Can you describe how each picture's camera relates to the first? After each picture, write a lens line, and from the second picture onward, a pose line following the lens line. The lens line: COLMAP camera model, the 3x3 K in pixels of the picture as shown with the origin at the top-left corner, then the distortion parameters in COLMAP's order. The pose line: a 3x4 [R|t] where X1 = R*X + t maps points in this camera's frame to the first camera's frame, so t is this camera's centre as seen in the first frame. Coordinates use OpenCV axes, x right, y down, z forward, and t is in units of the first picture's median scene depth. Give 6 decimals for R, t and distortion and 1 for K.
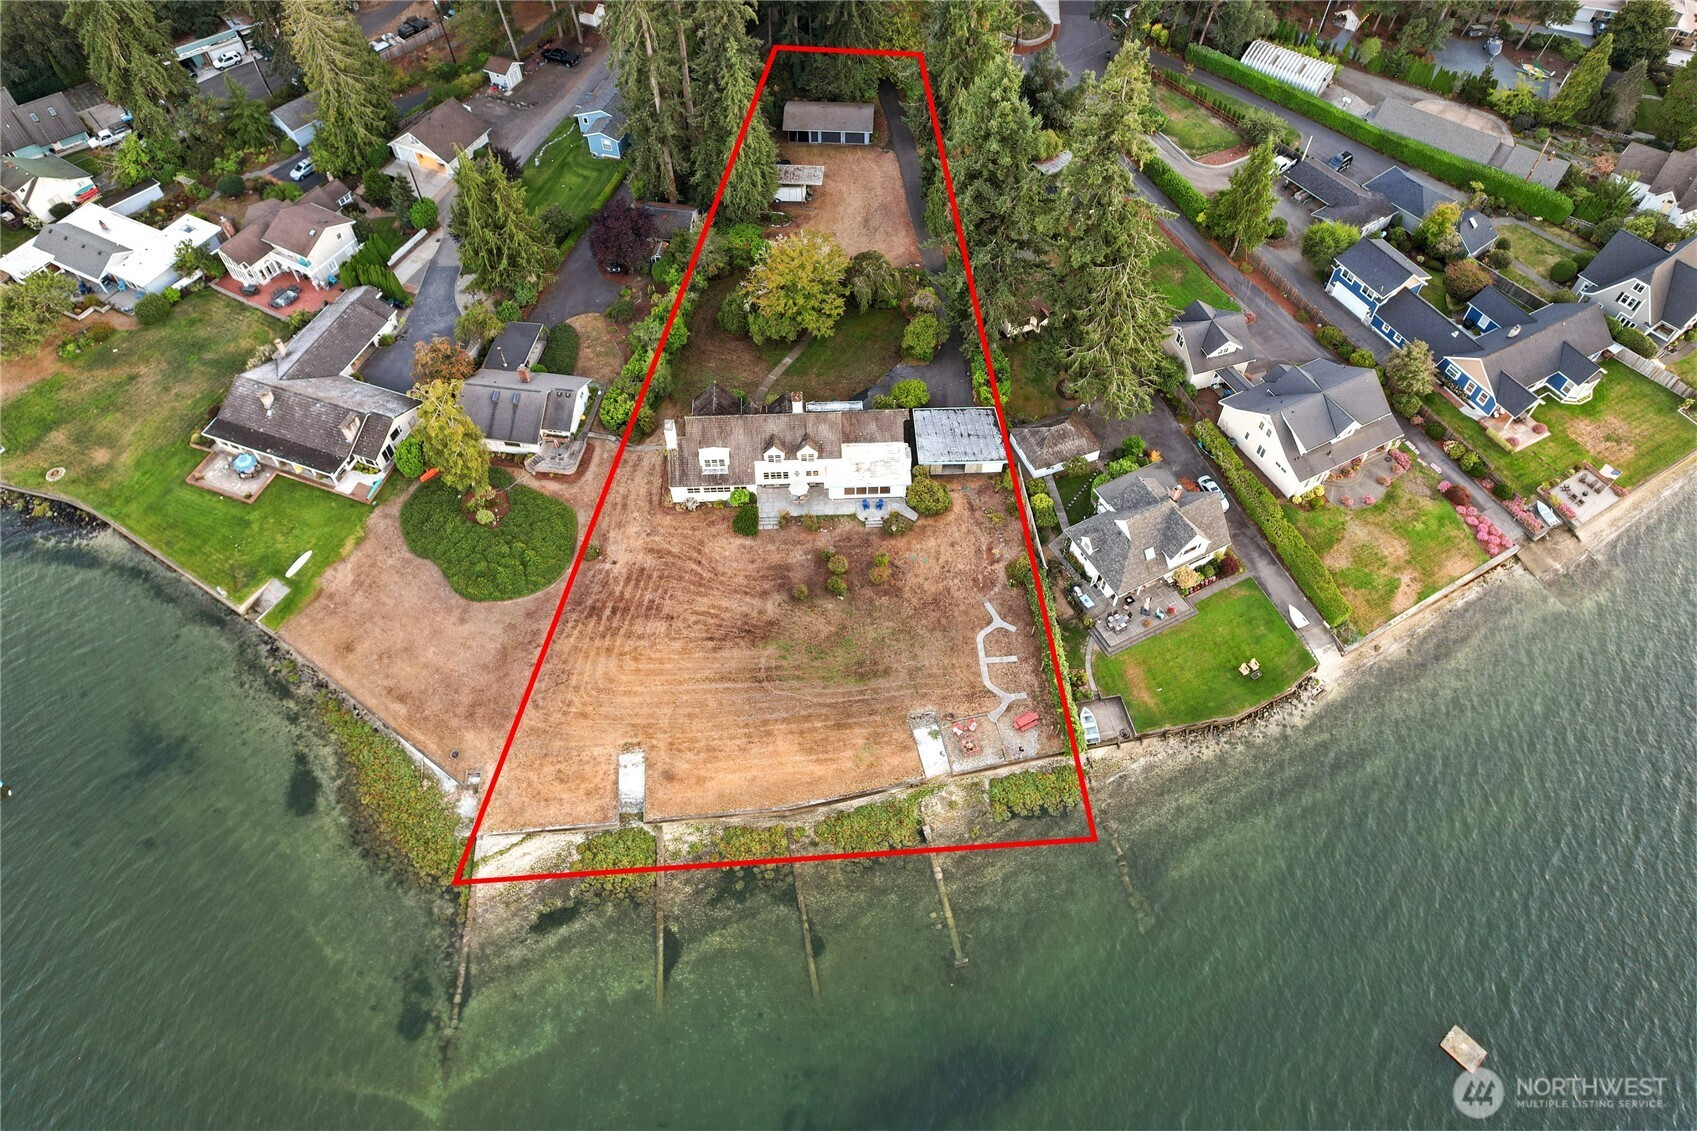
lens RADIAL K [[1097.4, 0, 848.5], [0, 1097.4, 565.5], [0, 0, 1]] dist [-0.087229, 0.077881]
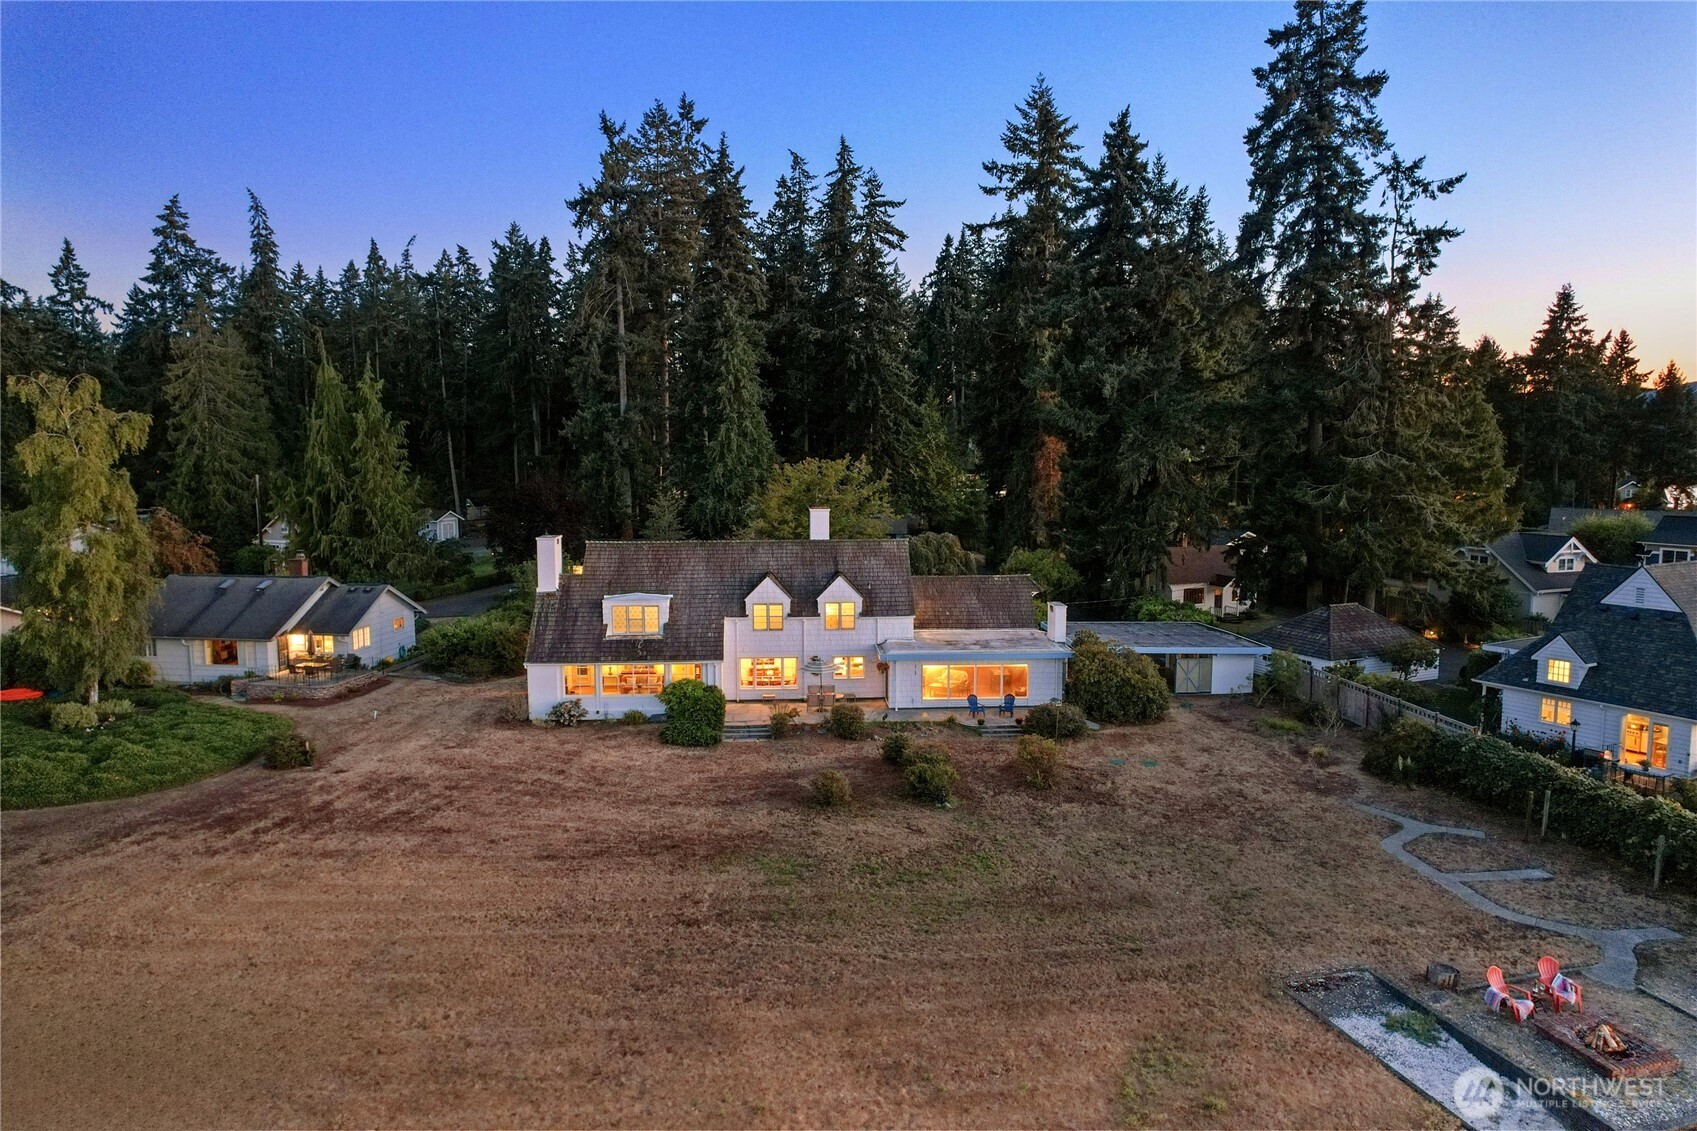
lens RADIAL K [[1097.4, 0, 848.5], [0, 1097.4, 565.5], [0, 0, 1]] dist [-0.087229, 0.077881]
pose [[0.999891, -0.004725, 0.013986, -0.040551], [0.013278, 0.701993, -0.712060, 0.214512], [-0.006453, 0.712168, 0.701979, 0.667022]]
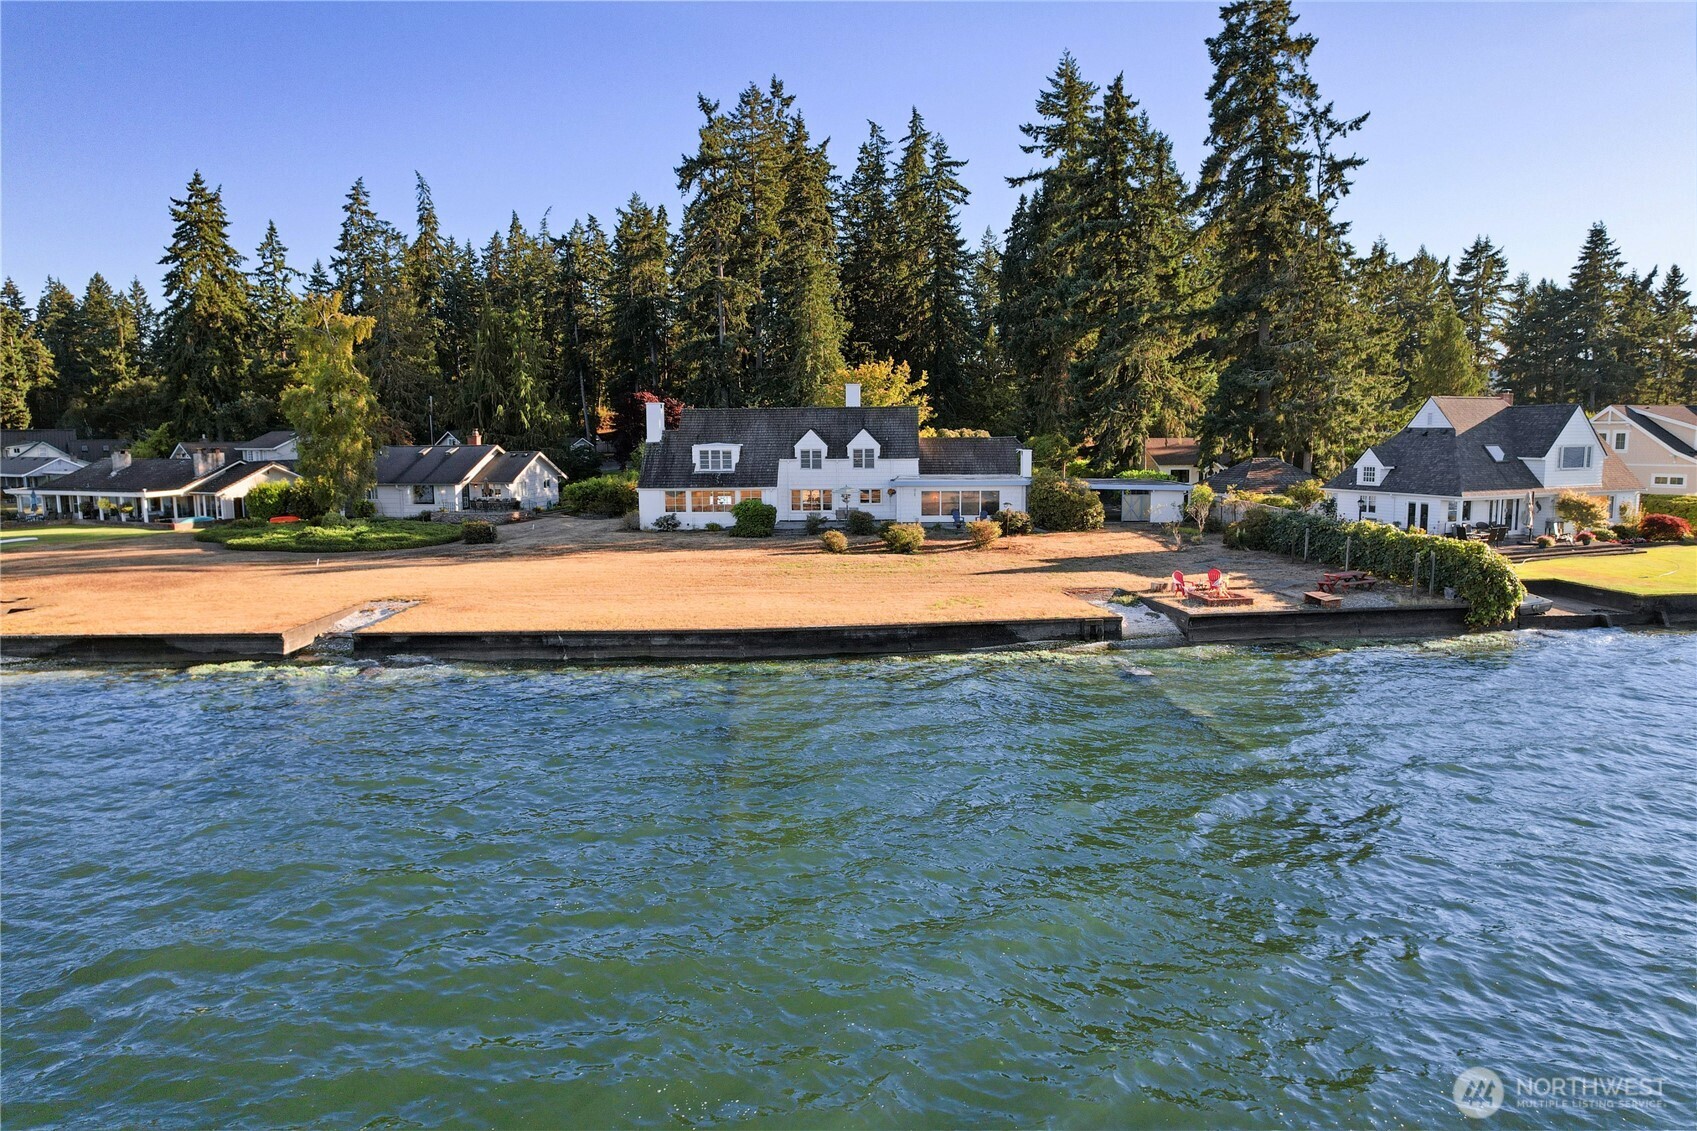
lens RADIAL K [[1093.1, 0, 848.5], [0, 1093.1, 565.5], [0, 0, 1]] dist [-0.096966, 0.089633]
pose [[0.995552, 0.000617, -0.094215, 0.012500], [-0.065992, 0.718275, -0.692622, 0.377970], [0.067245, 0.695759, 0.715121, 0.601561]]
